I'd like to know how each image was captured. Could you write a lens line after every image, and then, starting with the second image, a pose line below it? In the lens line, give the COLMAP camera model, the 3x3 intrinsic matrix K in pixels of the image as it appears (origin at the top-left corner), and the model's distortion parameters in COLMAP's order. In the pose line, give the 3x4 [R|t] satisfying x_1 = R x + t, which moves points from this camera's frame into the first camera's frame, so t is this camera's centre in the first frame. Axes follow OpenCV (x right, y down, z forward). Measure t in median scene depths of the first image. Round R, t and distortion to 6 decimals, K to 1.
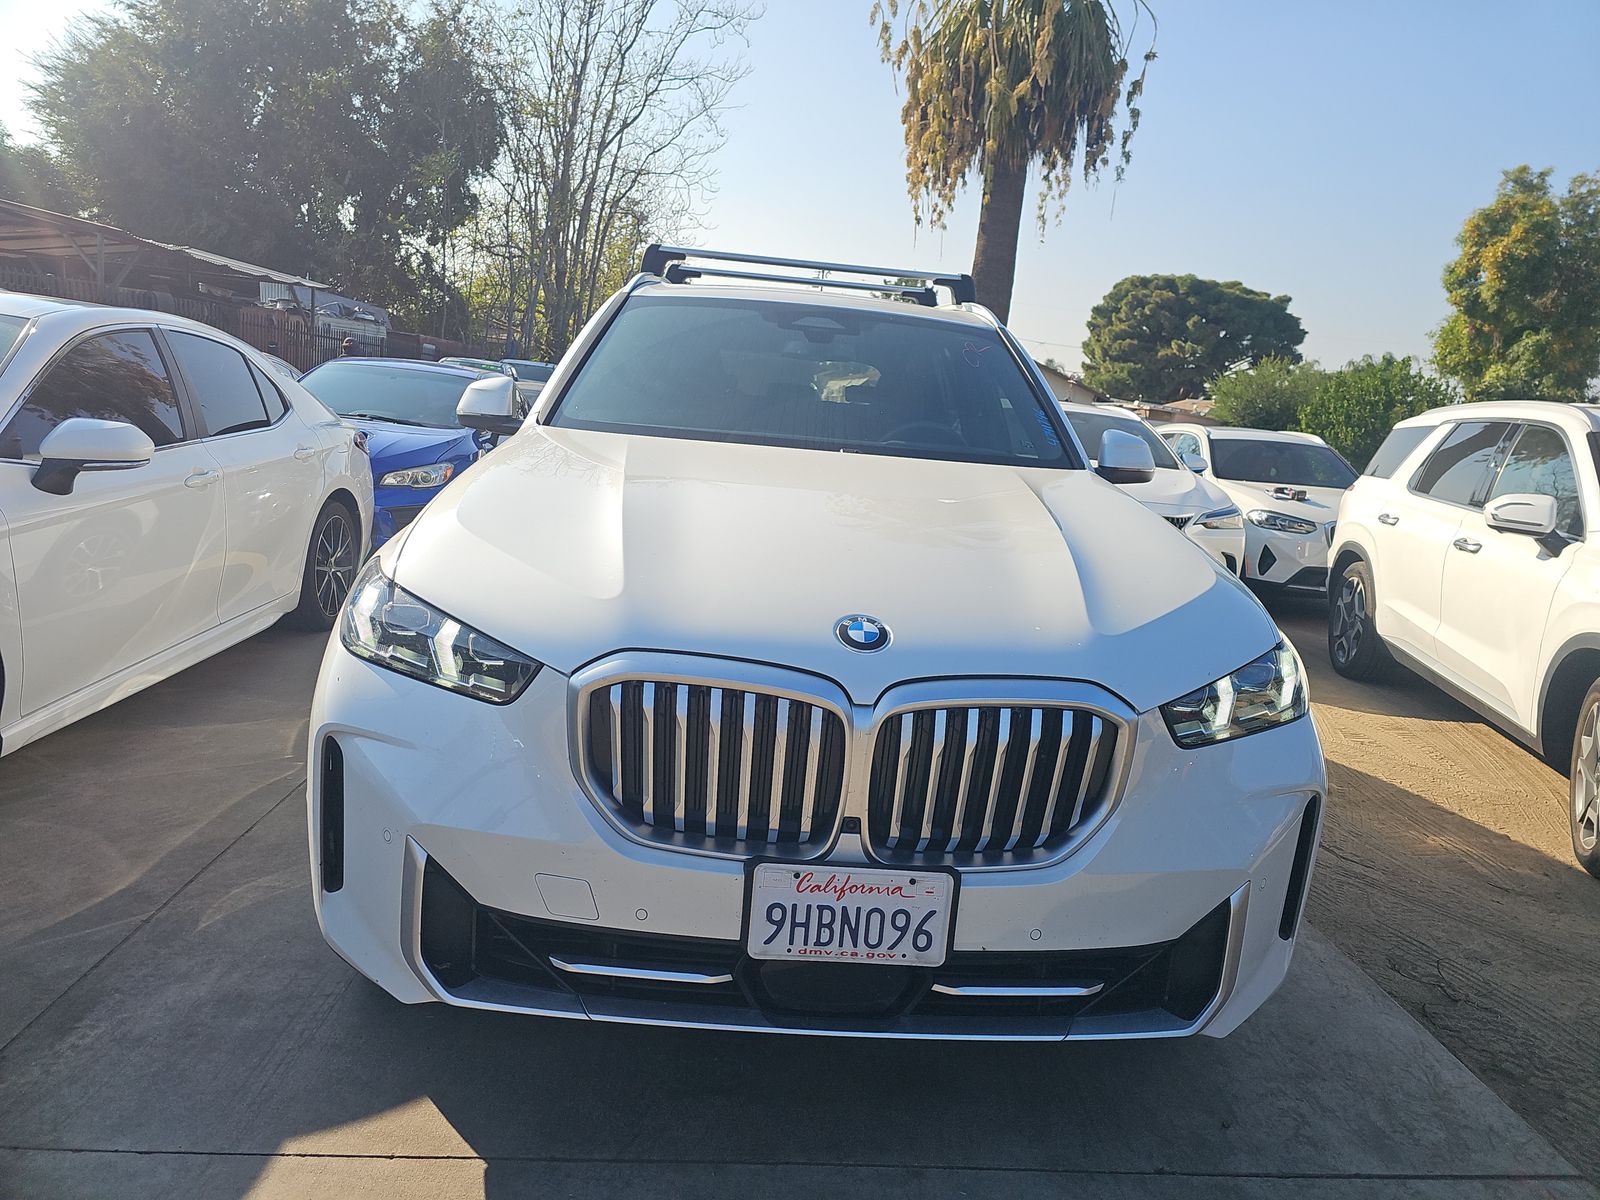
lens RADIAL K [[1060.7, 0, 800.0], [0, 1060.7, 600.0], [0, 0, 1]] dist [0.063902, -0.057276]
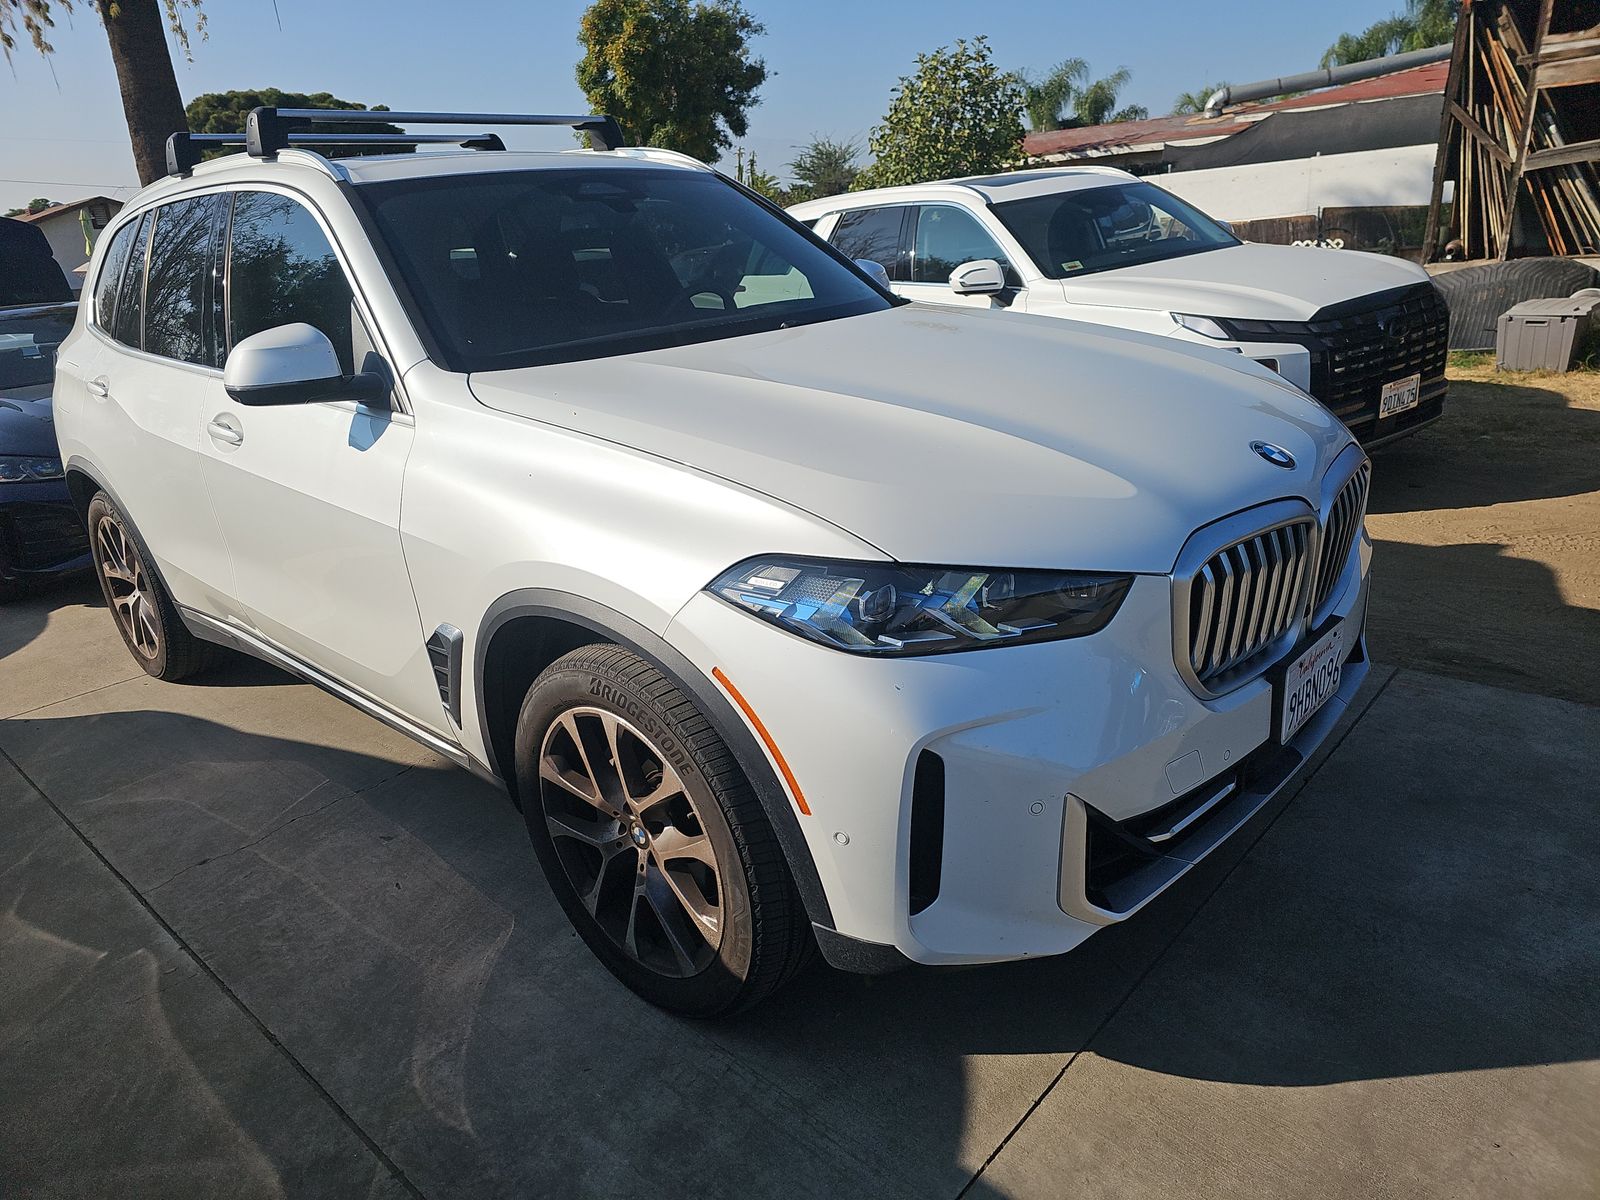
lens RADIAL K [[1050.2, 0, 799.5], [0, 1050.2, 637.9], [0, 0, 1]] dist [0.058220, -0.049668]
pose [[0.712256, -0.381029, 0.589498, -0.097230], [0.266236, 0.923732, 0.275388, -0.021826], [-0.649469, -0.039201, 0.759377, 0.041796]]
